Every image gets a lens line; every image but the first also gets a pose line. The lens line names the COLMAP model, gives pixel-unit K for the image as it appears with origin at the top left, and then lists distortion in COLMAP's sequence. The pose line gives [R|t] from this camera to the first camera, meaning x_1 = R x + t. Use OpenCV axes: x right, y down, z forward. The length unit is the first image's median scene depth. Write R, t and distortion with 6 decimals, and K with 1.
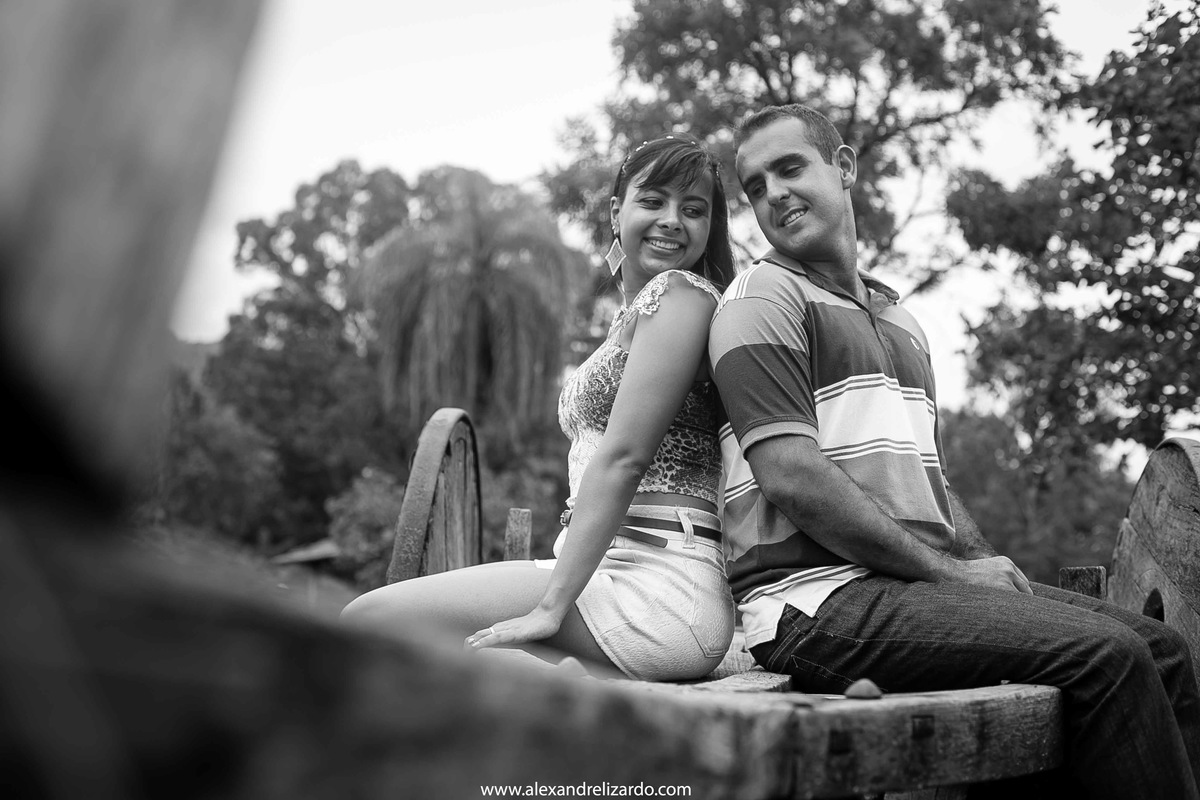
lens RADIAL K [[1700.3, 0, 600.0], [0, 1700.3, 400.0], [0, 0, 1]] dist [-0.105482, -0.068354]
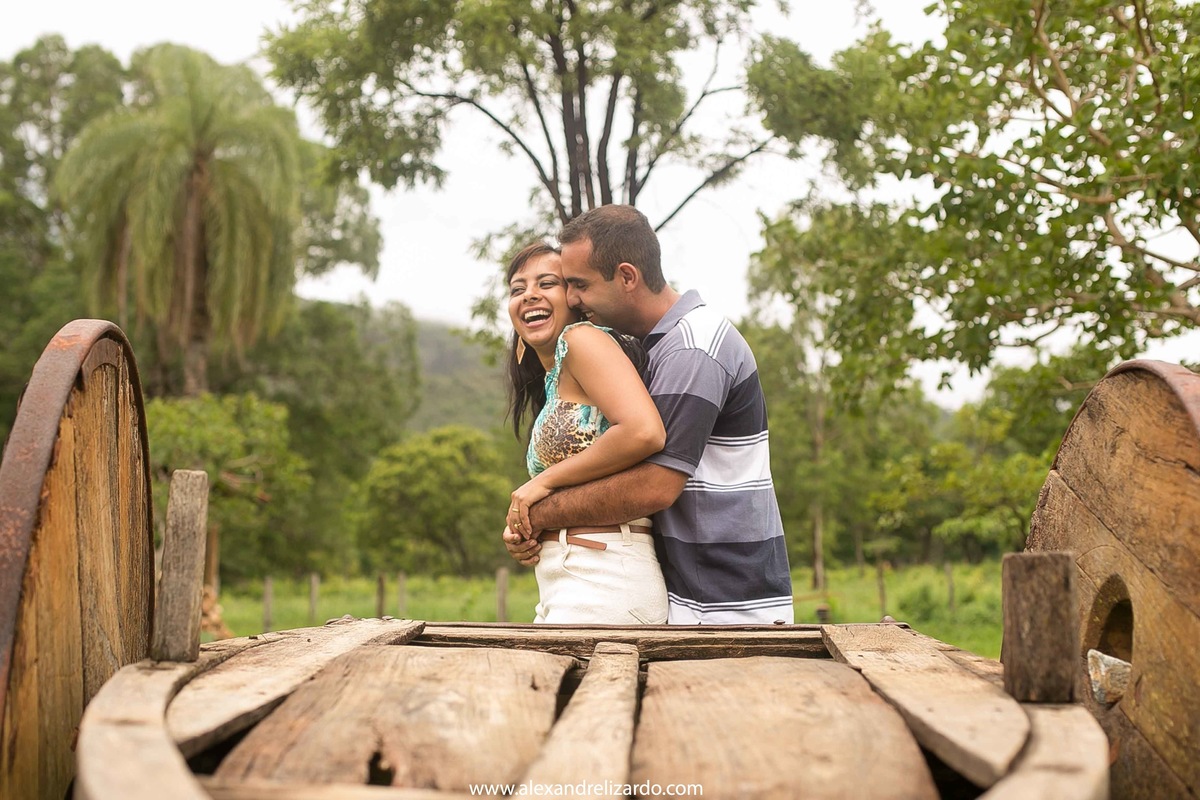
lens RADIAL K [[1700.3, 0, 600.0], [0, 1700.3, 400.0], [0, 0, 1]] dist [-0.105482, -0.068354]
pose [[0.989361, -0.007166, 0.145307, 0.007118], [-0.000242, 0.998704, 0.050904, 0.001537], [-0.145483, -0.050398, 0.988076, 0.158104]]
